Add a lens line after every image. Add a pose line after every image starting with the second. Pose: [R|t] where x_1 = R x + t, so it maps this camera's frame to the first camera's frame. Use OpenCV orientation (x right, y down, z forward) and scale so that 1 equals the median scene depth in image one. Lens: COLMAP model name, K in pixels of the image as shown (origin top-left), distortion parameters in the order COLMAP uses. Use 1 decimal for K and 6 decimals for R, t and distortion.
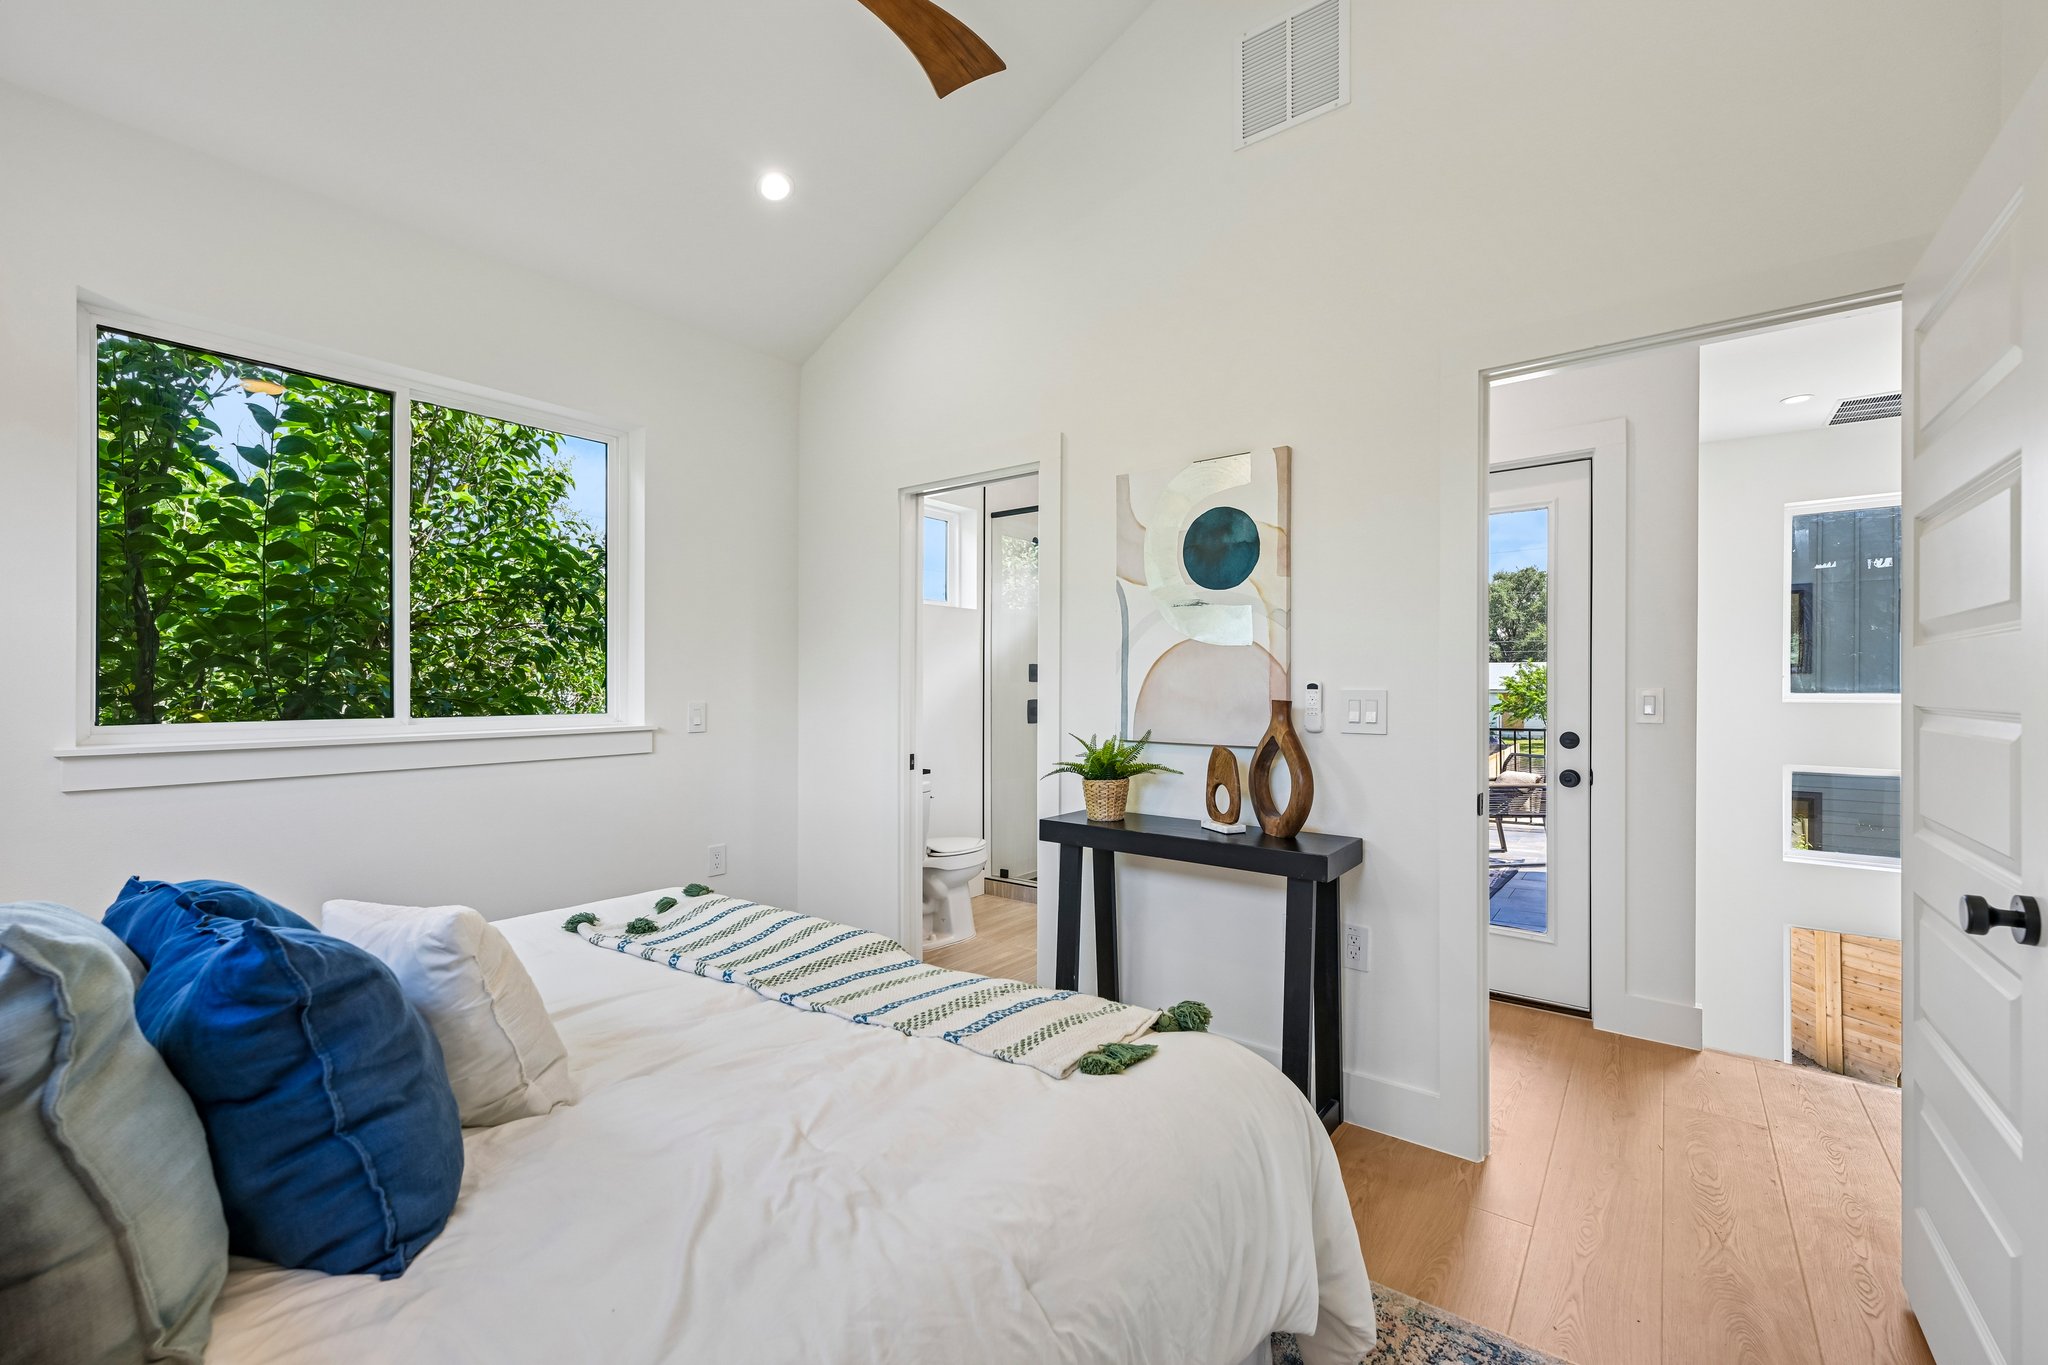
lens RADIAL K [[840.8, 0, 1024.2], [0, 840.8, 683.5], [0, 0, 1]] dist [-0.000083, 0.000079]
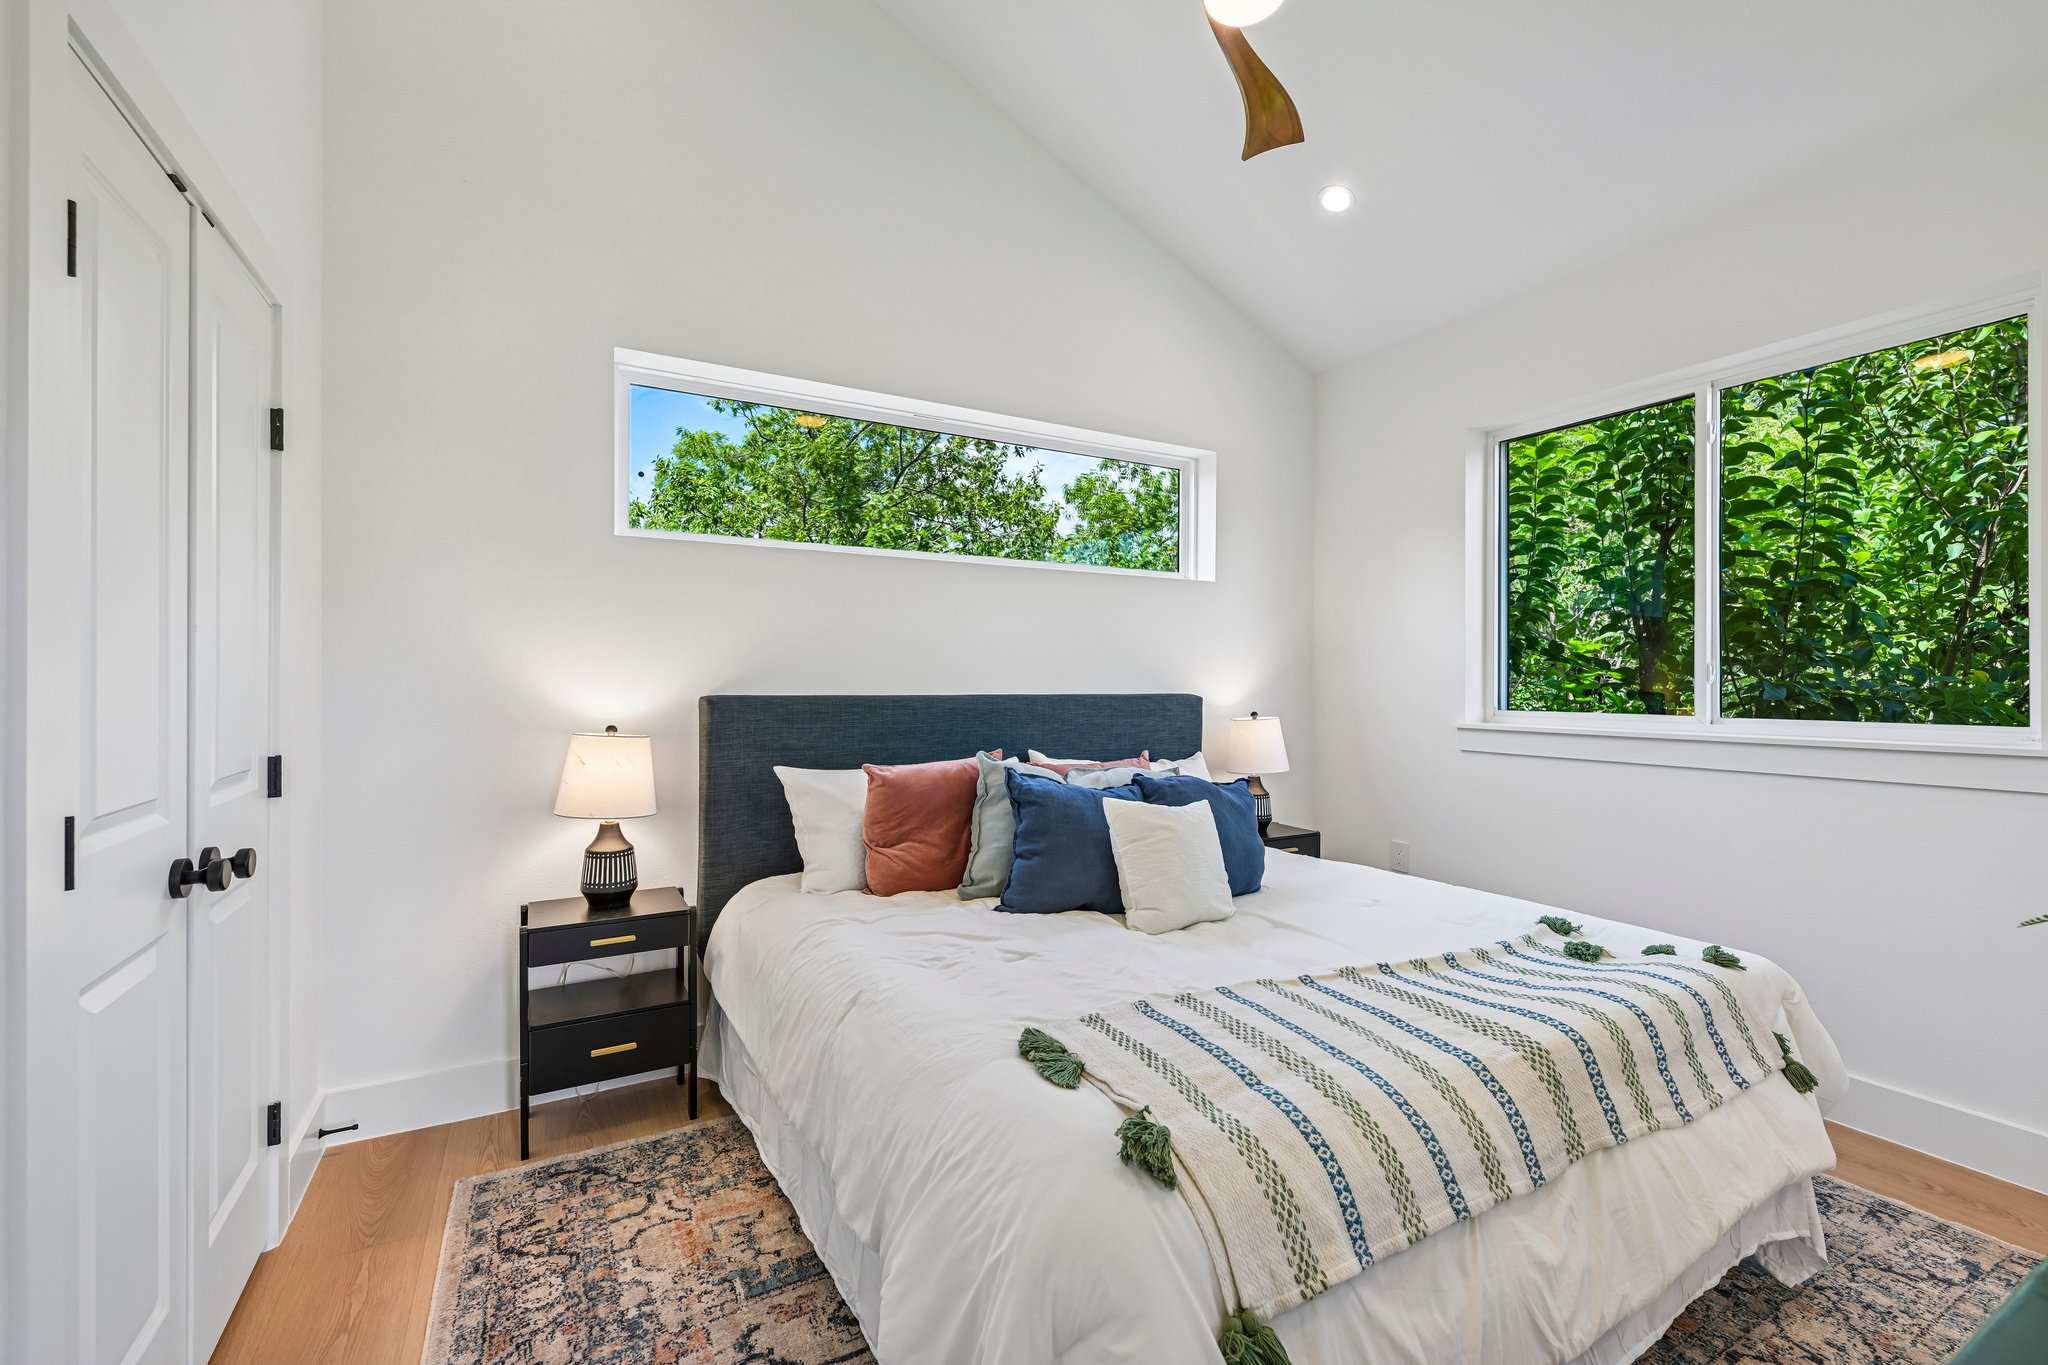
lens RADIAL K [[840.8, 0, 1024.2], [0, 840.8, 682.0], [0, 0, 1]] dist [-0.000083, 0.000079]
pose [[-0.397759, 0.000289, -0.917490, 0.753767], [-0.001525, 0.999998, 0.000976, 0.000743], [0.917489, 0.001787, -0.397758, 1.001876]]
